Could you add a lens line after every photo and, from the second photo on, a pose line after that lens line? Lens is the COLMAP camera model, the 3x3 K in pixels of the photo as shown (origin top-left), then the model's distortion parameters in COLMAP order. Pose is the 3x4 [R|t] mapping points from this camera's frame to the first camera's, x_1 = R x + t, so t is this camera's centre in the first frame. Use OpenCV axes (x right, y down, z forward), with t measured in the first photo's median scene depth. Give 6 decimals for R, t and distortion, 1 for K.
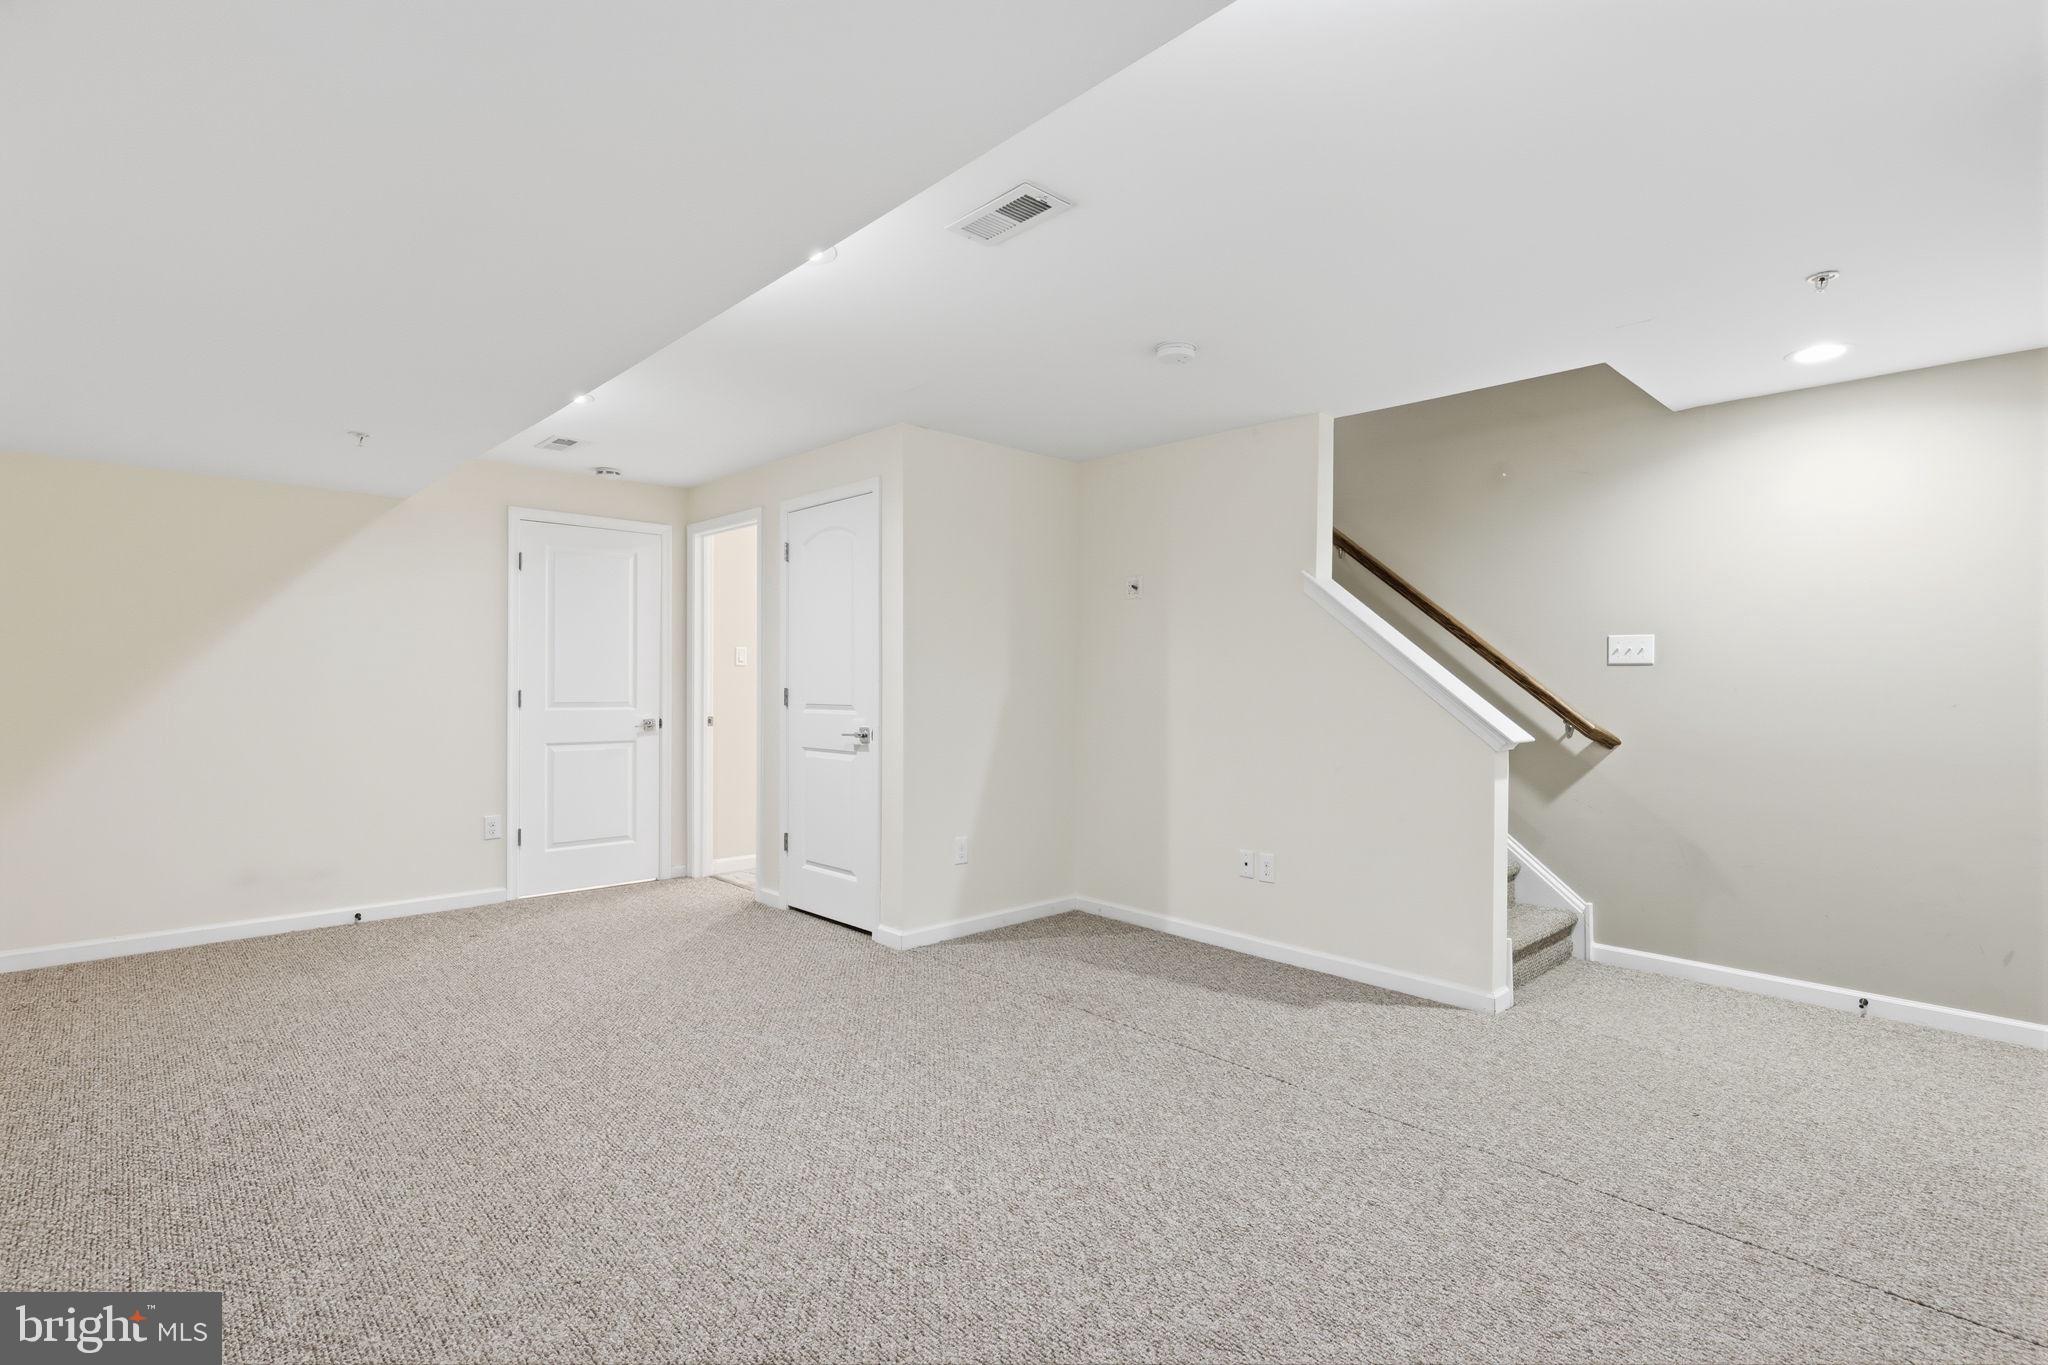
lens RADIAL K [[1002.7, 0, 1029.0], [0, 1002.7, 678.8], [0, 0, 1]] dist [0.003107, -0.000317]
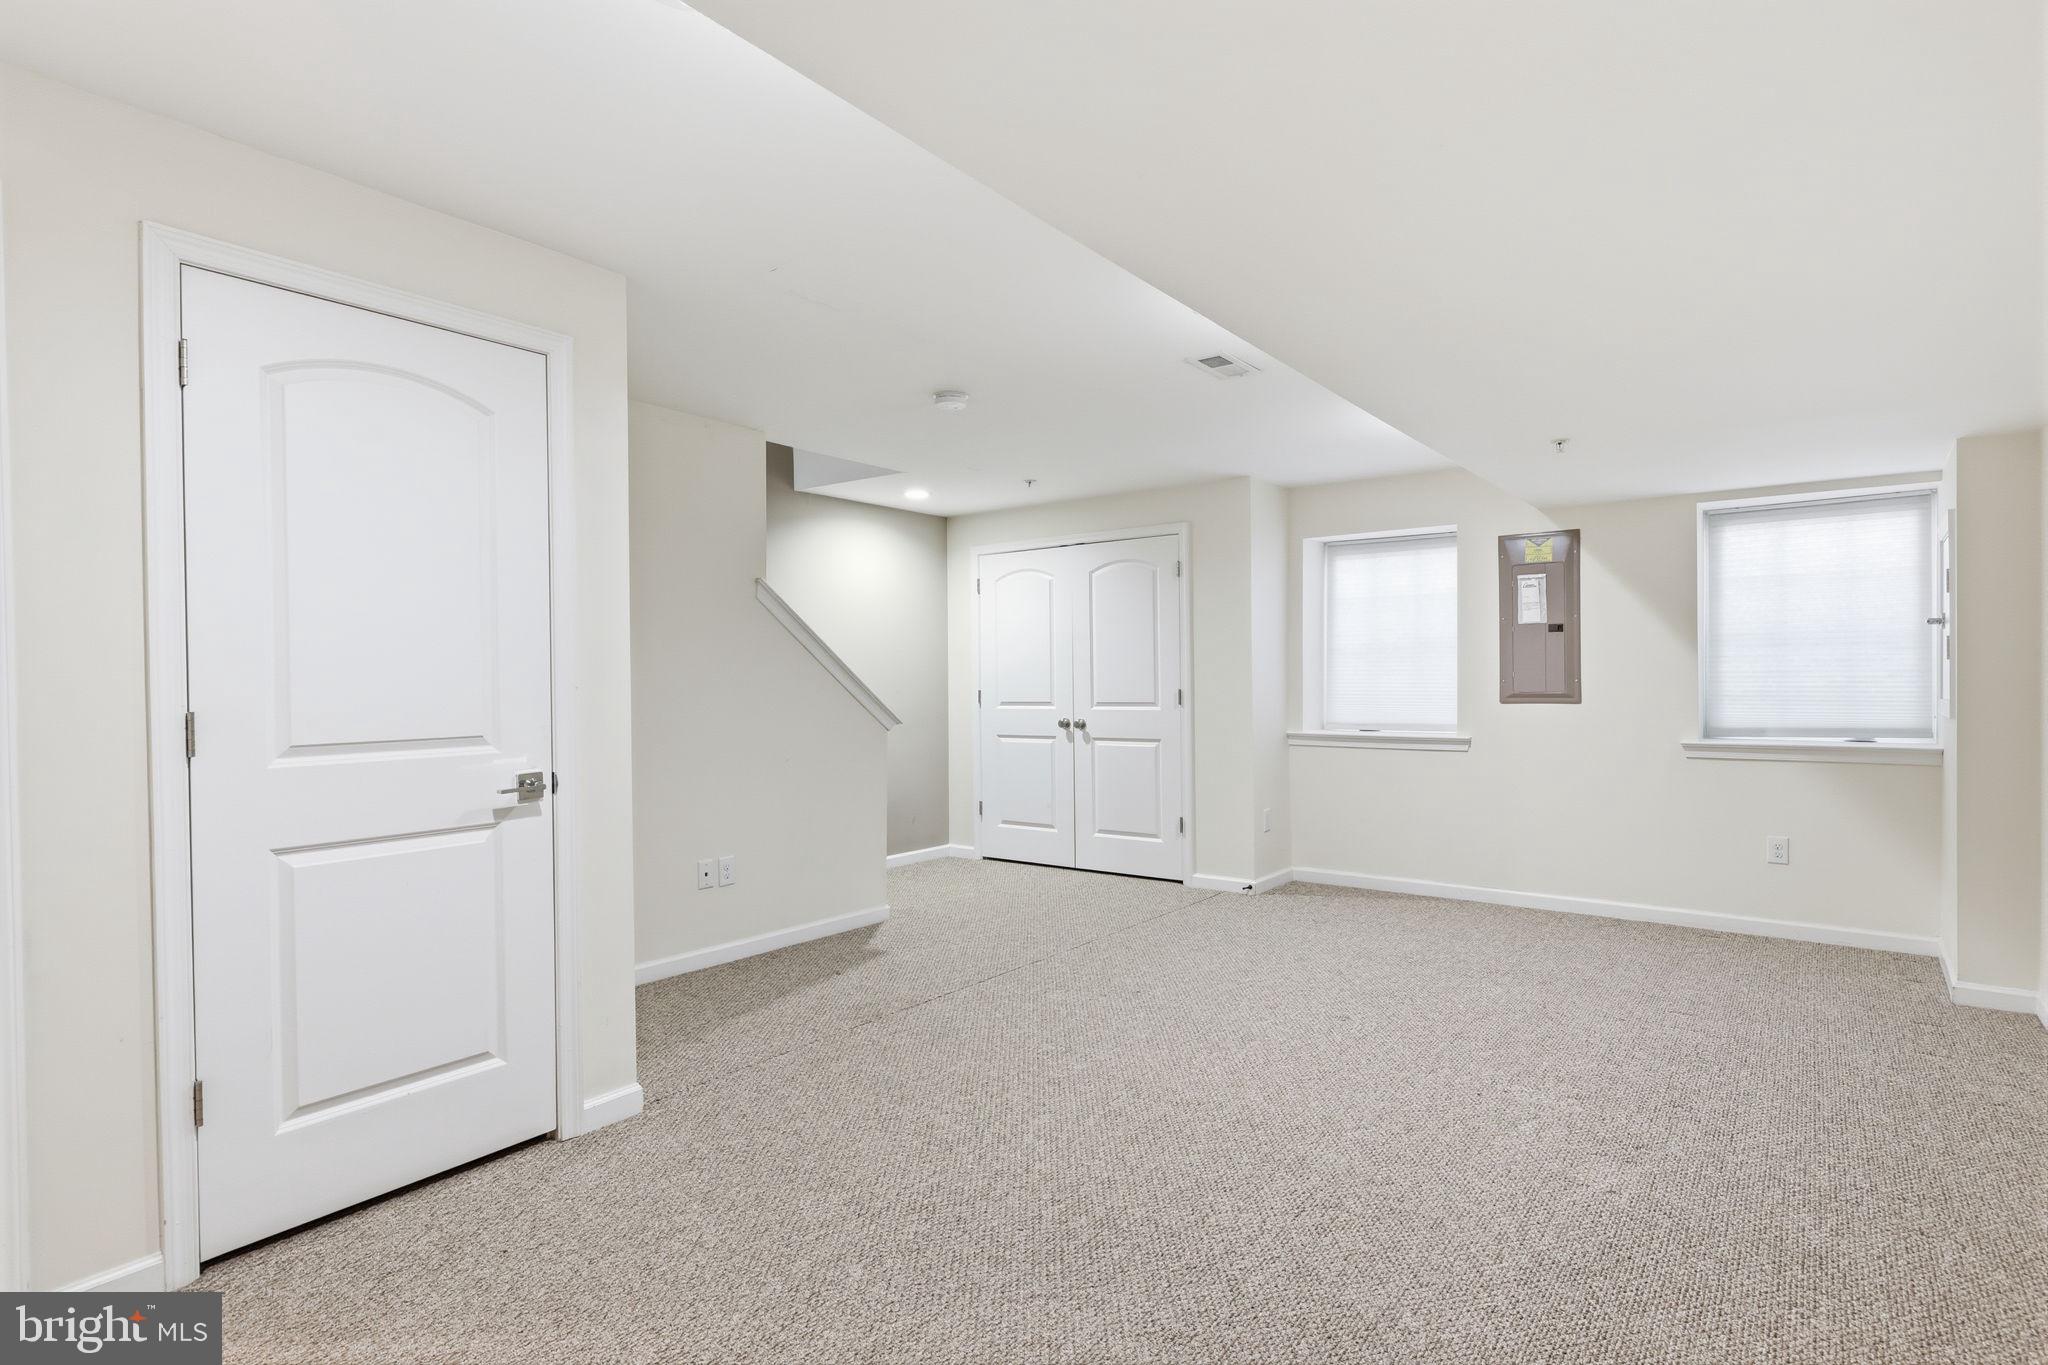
lens RADIAL K [[1070.2, 0, 1039.6], [0, 1070.2, 675.6], [0, 0, 1]] dist [-0.000944, -0.000097]
pose [[-0.205319, -0.000190, 0.978695, -0.944590], [0.007646, 0.999969, 0.001798, -0.004951], [-0.978665, 0.007852, -0.205311, 0.999466]]
